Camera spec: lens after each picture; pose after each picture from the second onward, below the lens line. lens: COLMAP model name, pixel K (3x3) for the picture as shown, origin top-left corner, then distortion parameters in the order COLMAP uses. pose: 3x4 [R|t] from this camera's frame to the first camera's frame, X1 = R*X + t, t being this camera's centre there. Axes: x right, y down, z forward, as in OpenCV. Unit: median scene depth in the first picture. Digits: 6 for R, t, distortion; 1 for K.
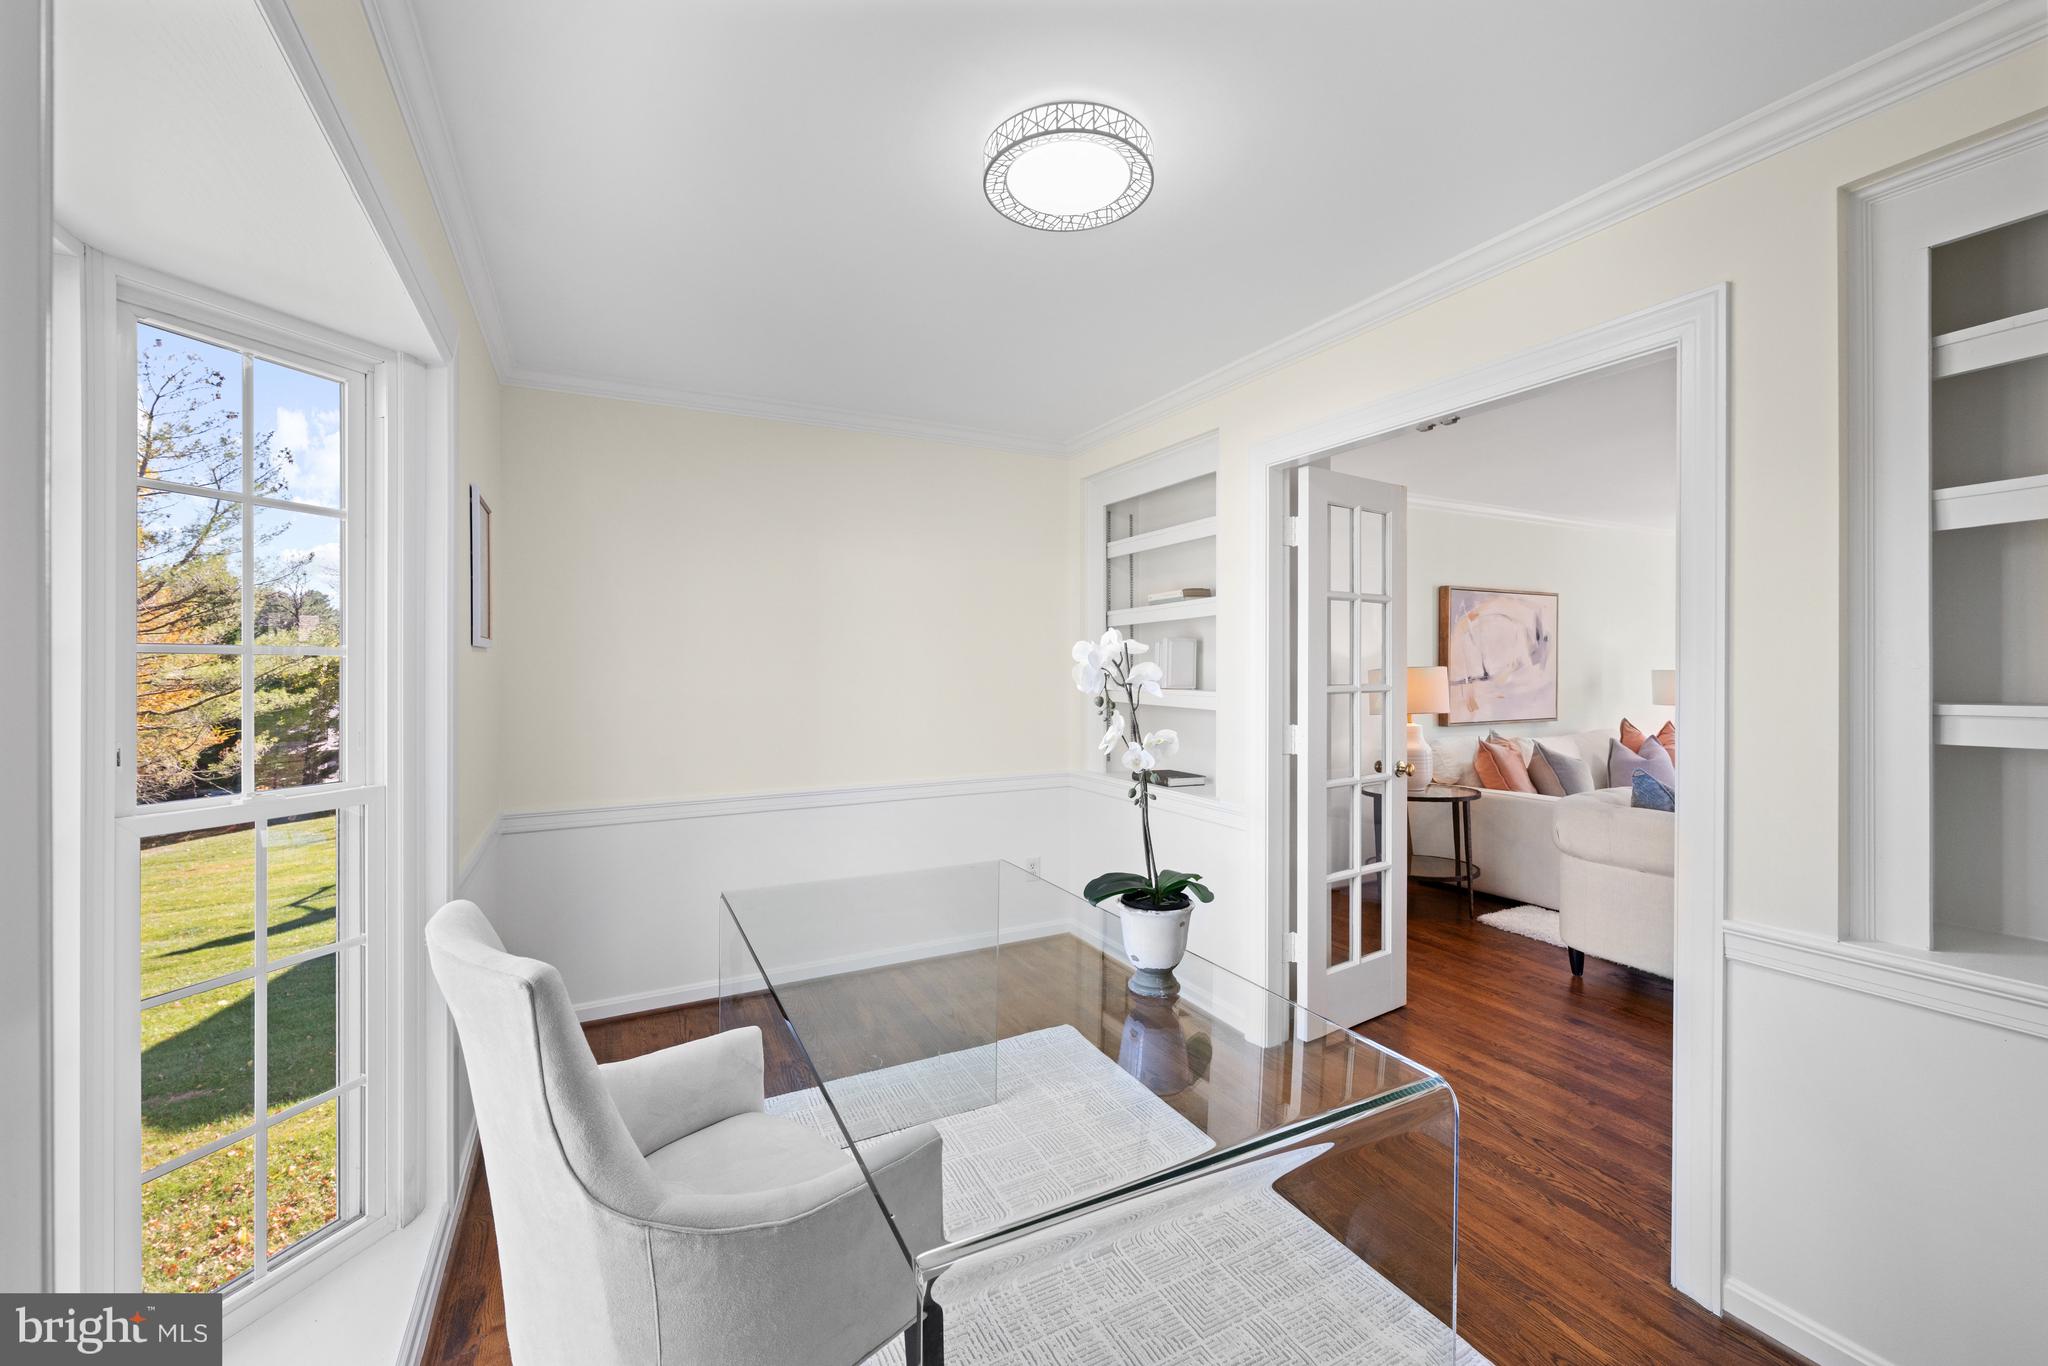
lens RADIAL K [[811.8, 0, 1029.9], [0, 811.8, 671.5], [0, 0, 1]] dist [0.000502, -0.000753]
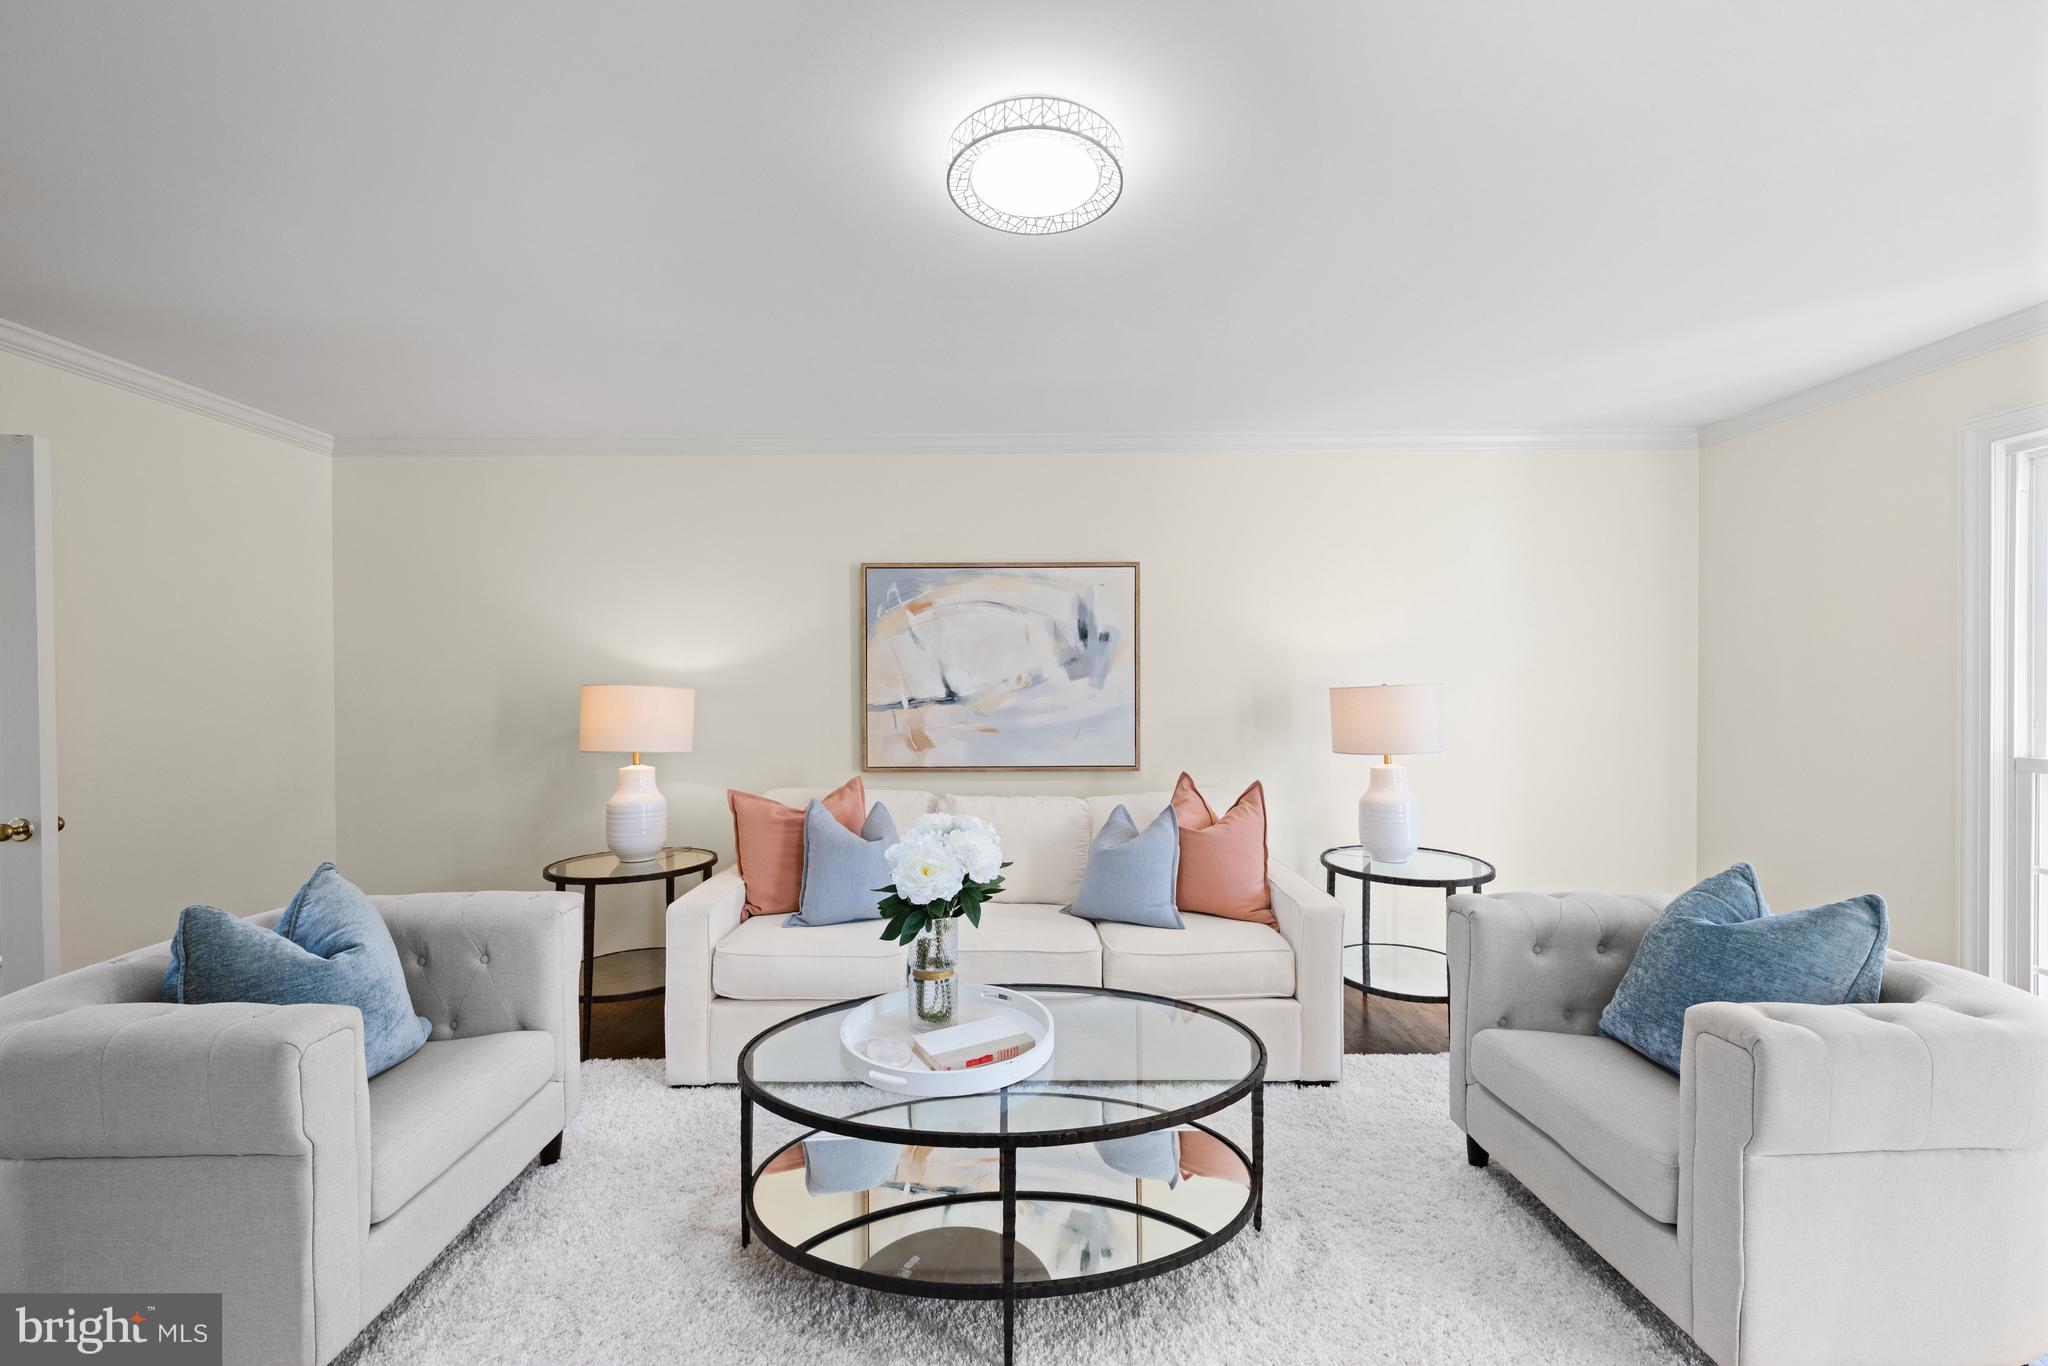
lens RADIAL K [[811.8, 0, 1033.4], [0, 811.8, 686.4], [0, 0, 1]] dist [0.000502, -0.000753]
pose [[0.882823, 0.000903, -0.469705, 0.900812], [-0.000636, 1.000000, 0.000727, -0.003460], [0.469705, -0.000343, 0.882823, 0.441102]]
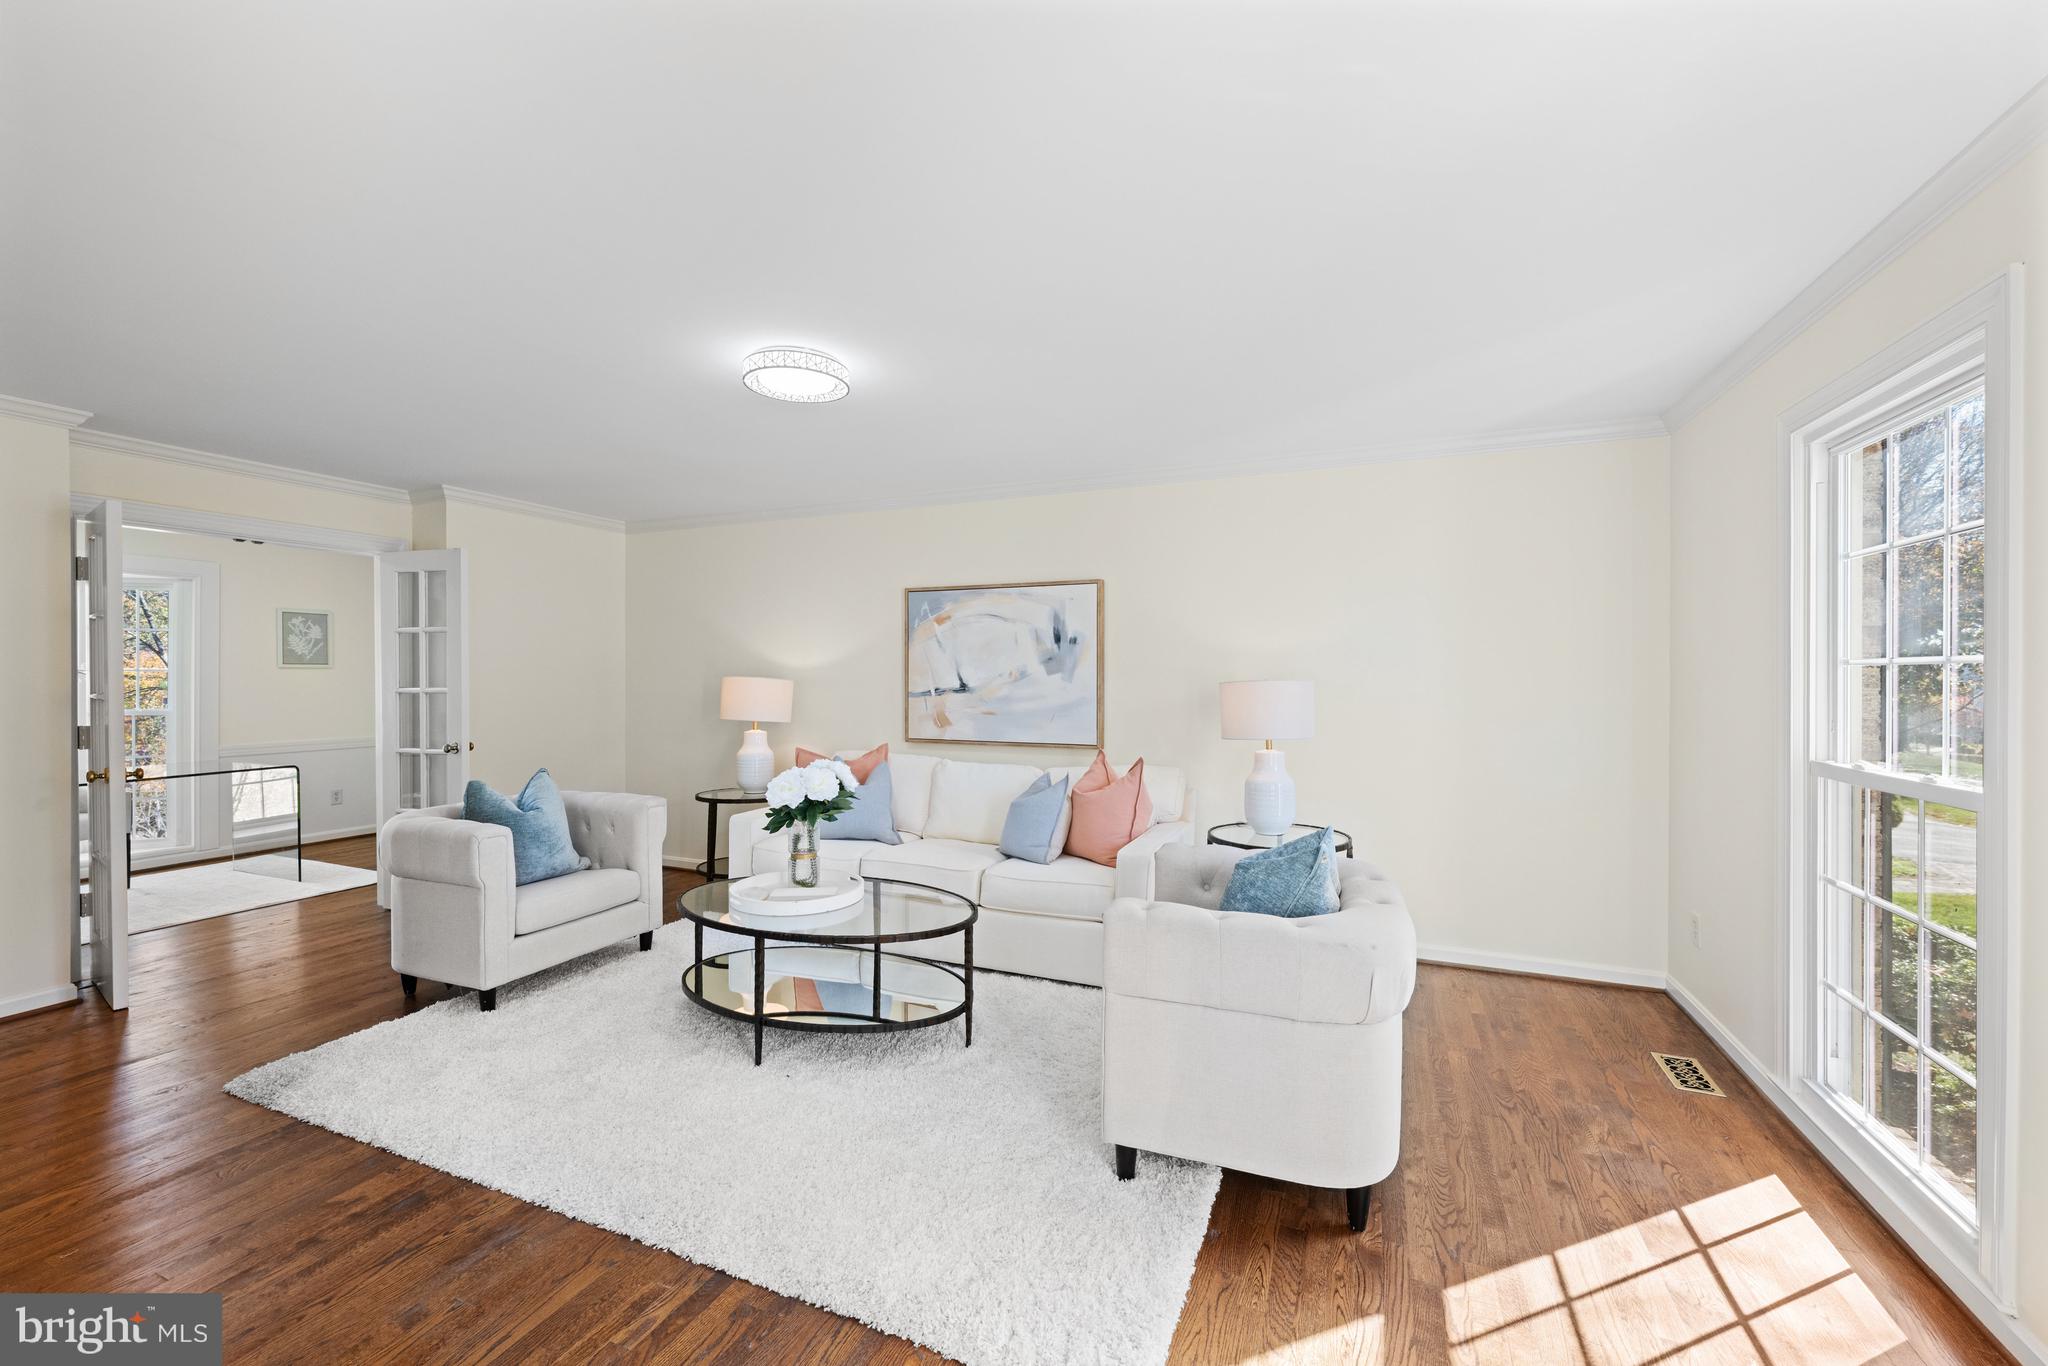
lens RADIAL K [[811.8, 0, 1016.7], [0, 811.8, 673.9], [0, 0, 1]] dist [0.000502, -0.000753]
pose [[0.625971, 0.001130, -0.779845, 1.231923], [-0.007306, 0.999964, -0.004415, -0.005264], [0.779812, 0.008461, 0.625957, 0.491037]]
